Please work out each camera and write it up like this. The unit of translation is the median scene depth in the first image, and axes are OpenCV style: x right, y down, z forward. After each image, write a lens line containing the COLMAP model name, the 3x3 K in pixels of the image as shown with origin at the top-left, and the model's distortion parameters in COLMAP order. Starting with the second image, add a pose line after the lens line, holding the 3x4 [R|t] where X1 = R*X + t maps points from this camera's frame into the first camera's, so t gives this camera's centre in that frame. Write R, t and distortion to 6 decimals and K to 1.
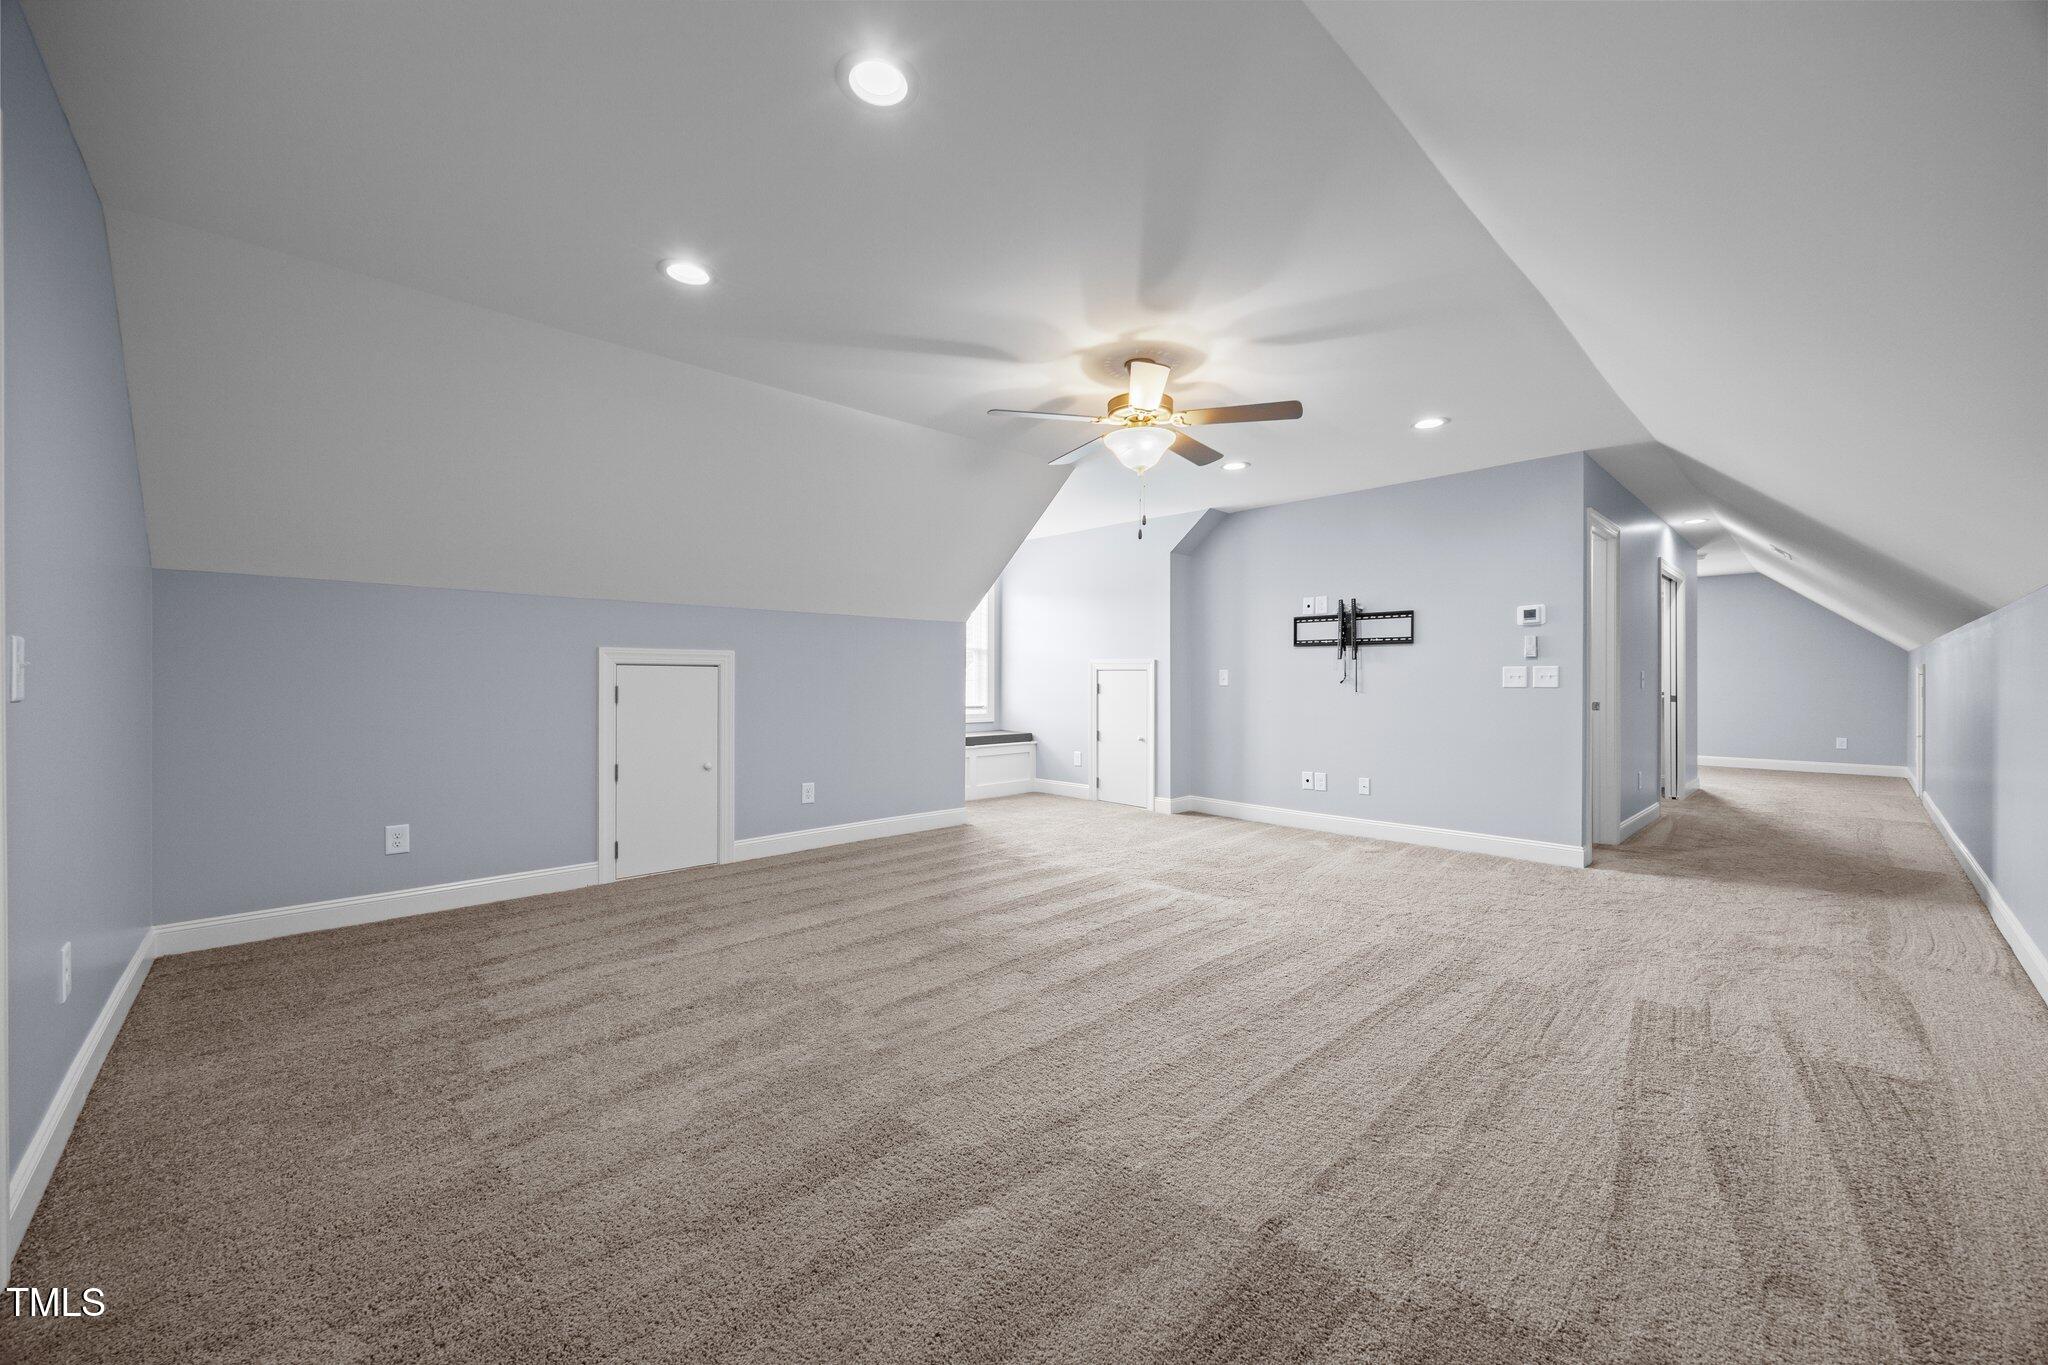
lens RADIAL K [[785.3, 0, 1030.6], [0, 785.3, 679.4], [0, 0, 1]] dist [-0.004752, 0.000987]
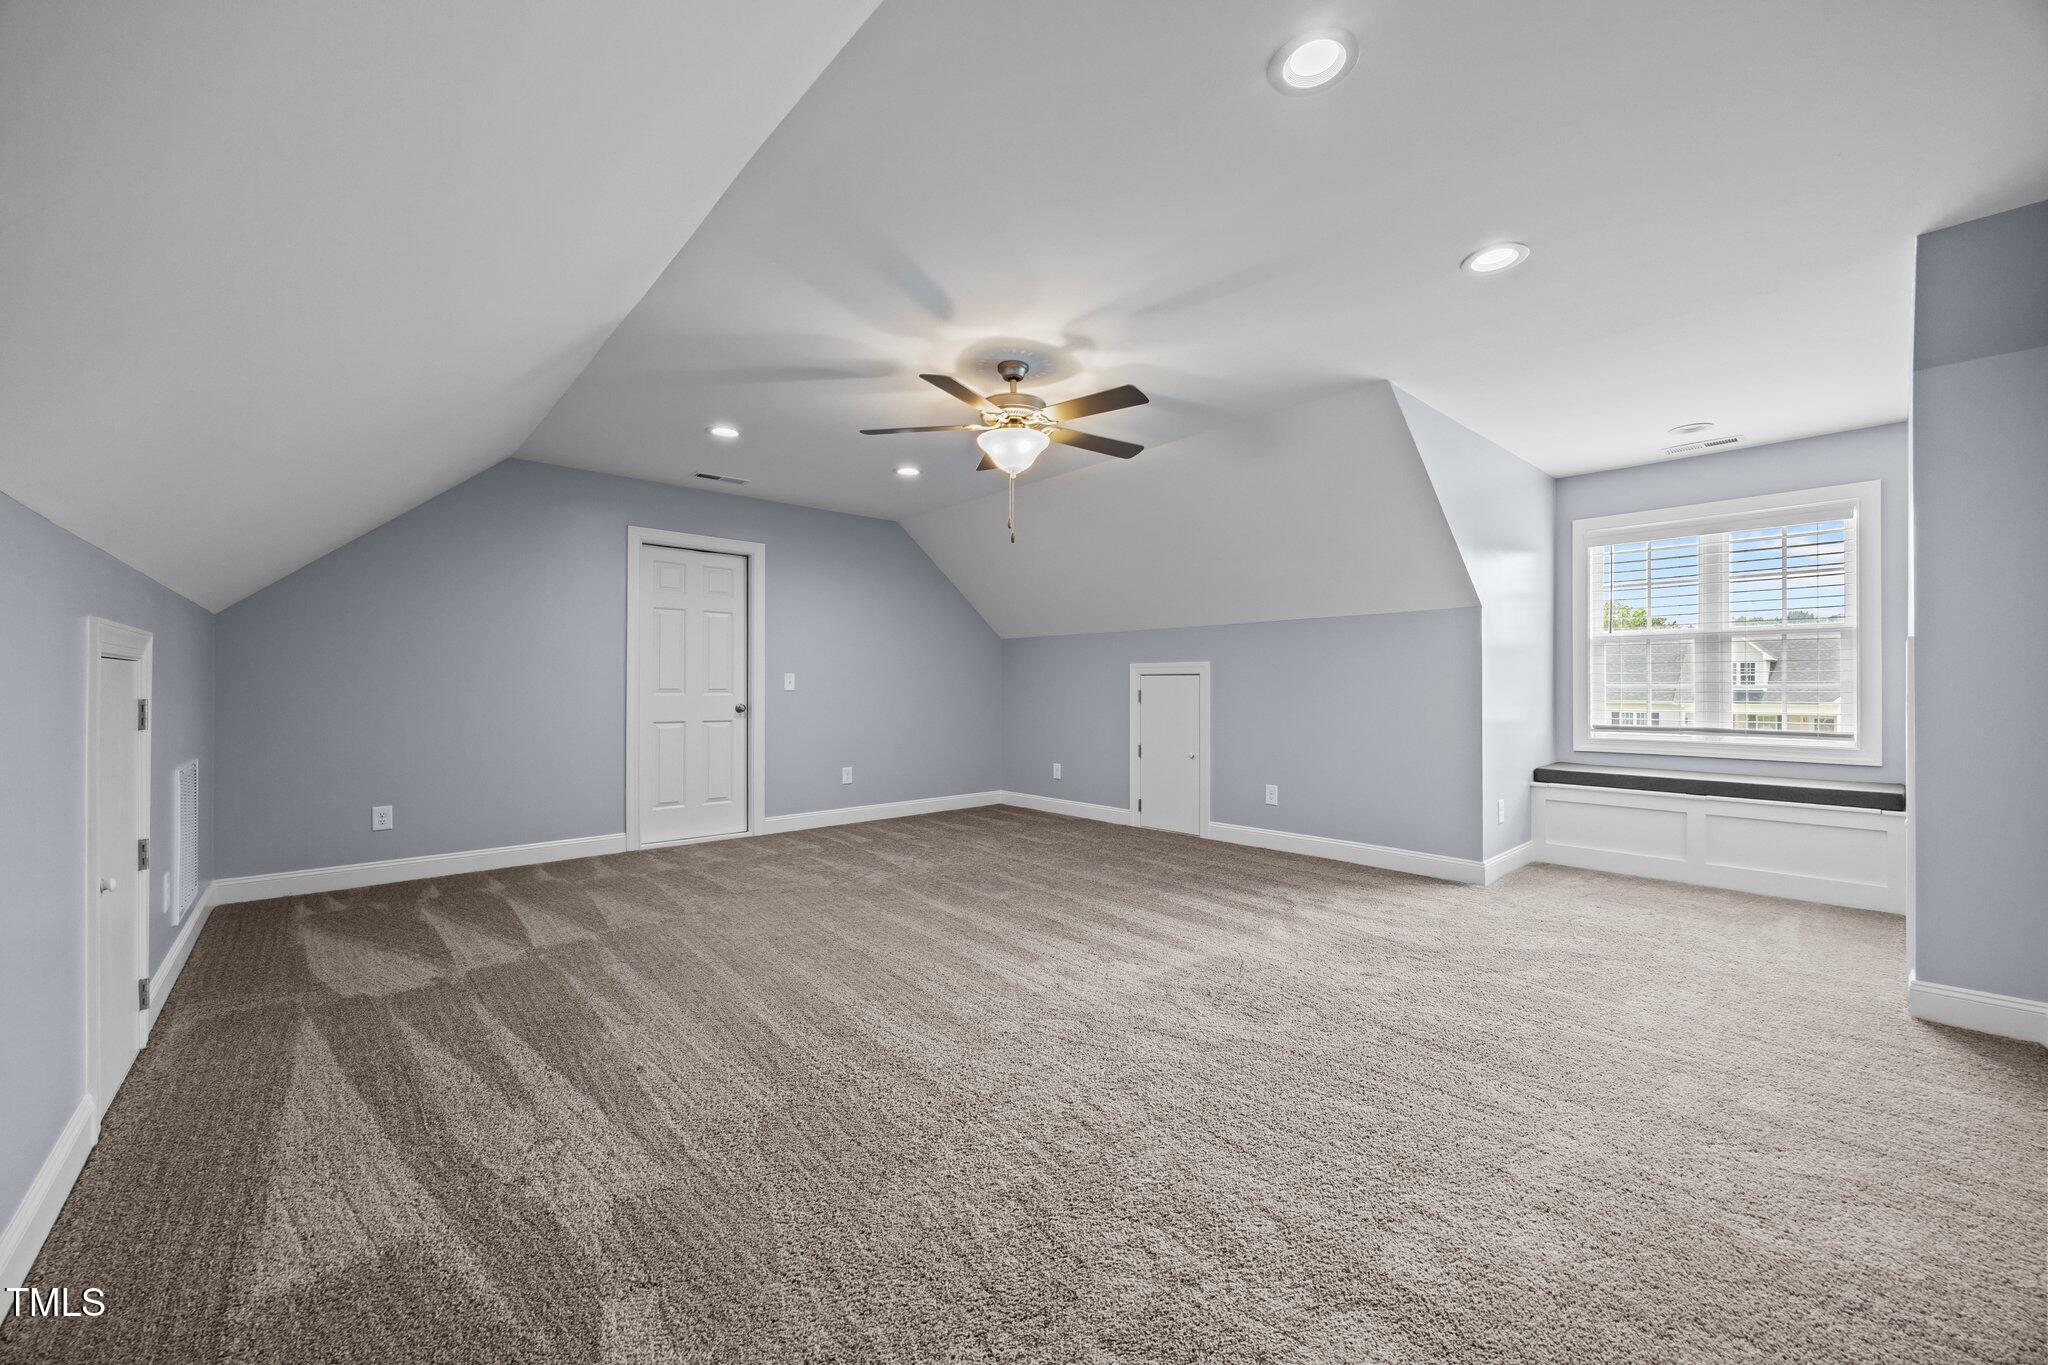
lens RADIAL K [[785.3, 0, 1030.2], [0, 785.3, 684.3], [0, 0, 1]] dist [-0.004752, 0.000987]
pose [[-0.039060, -0.003382, -0.999231, 0.894421], [0.001074, 0.999994, -0.003427, 0.002041], [0.999236, -0.001207, -0.039056, 0.842631]]
